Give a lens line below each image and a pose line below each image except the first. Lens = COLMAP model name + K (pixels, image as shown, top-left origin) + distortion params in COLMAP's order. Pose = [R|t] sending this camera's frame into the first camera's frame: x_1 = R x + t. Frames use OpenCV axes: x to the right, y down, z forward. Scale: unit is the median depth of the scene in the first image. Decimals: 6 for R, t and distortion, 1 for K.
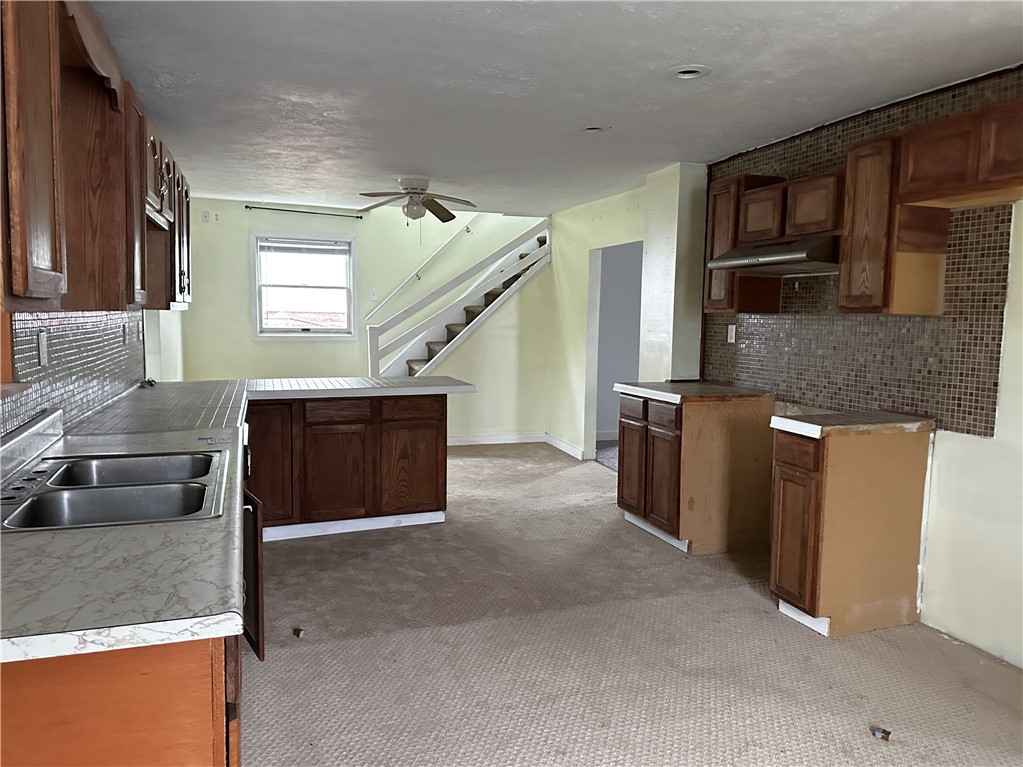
lens RADIAL K [[749.9, 0, 511.5], [0, 749.9, 383.5], [0, 0, 1]] dist [0.001000, 0.000250]
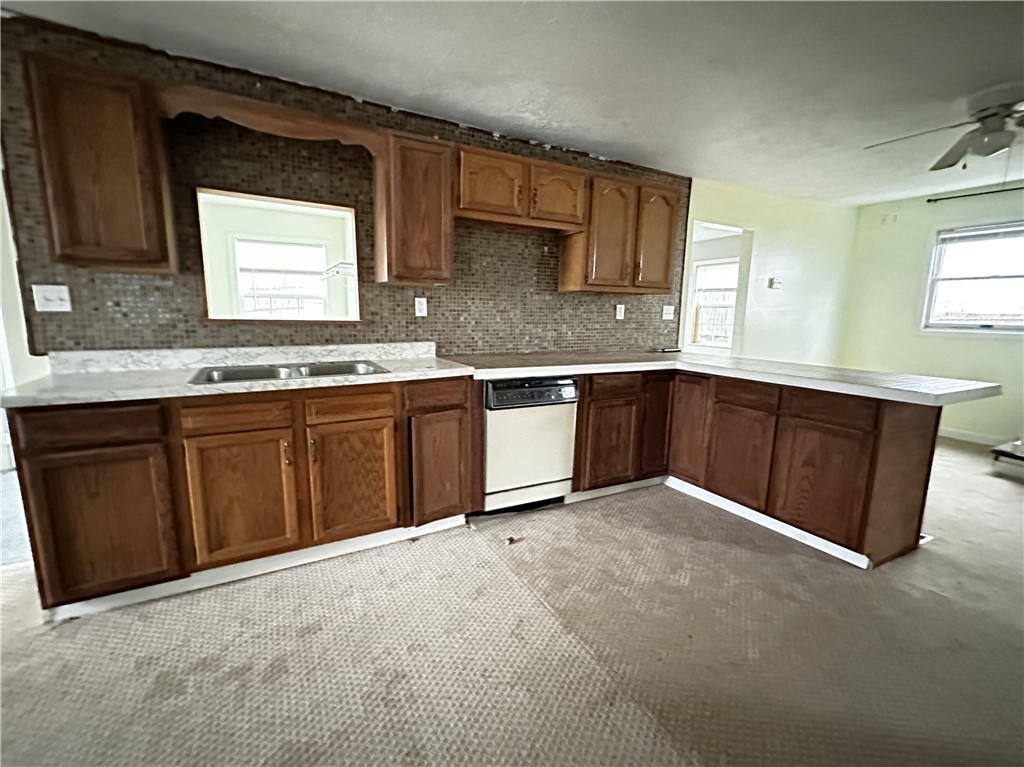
lens RADIAL K [[437.6, 0, 512.0], [0, 437.6, 383.5], [0, 0, 1]] dist [0.000818, 0.000131]
pose [[0.136217, 0.146028, -0.979858, 0.274818], [-0.108328, 0.985341, 0.131786, -0.018782], [0.984739, 0.088194, 0.150039, 0.593408]]
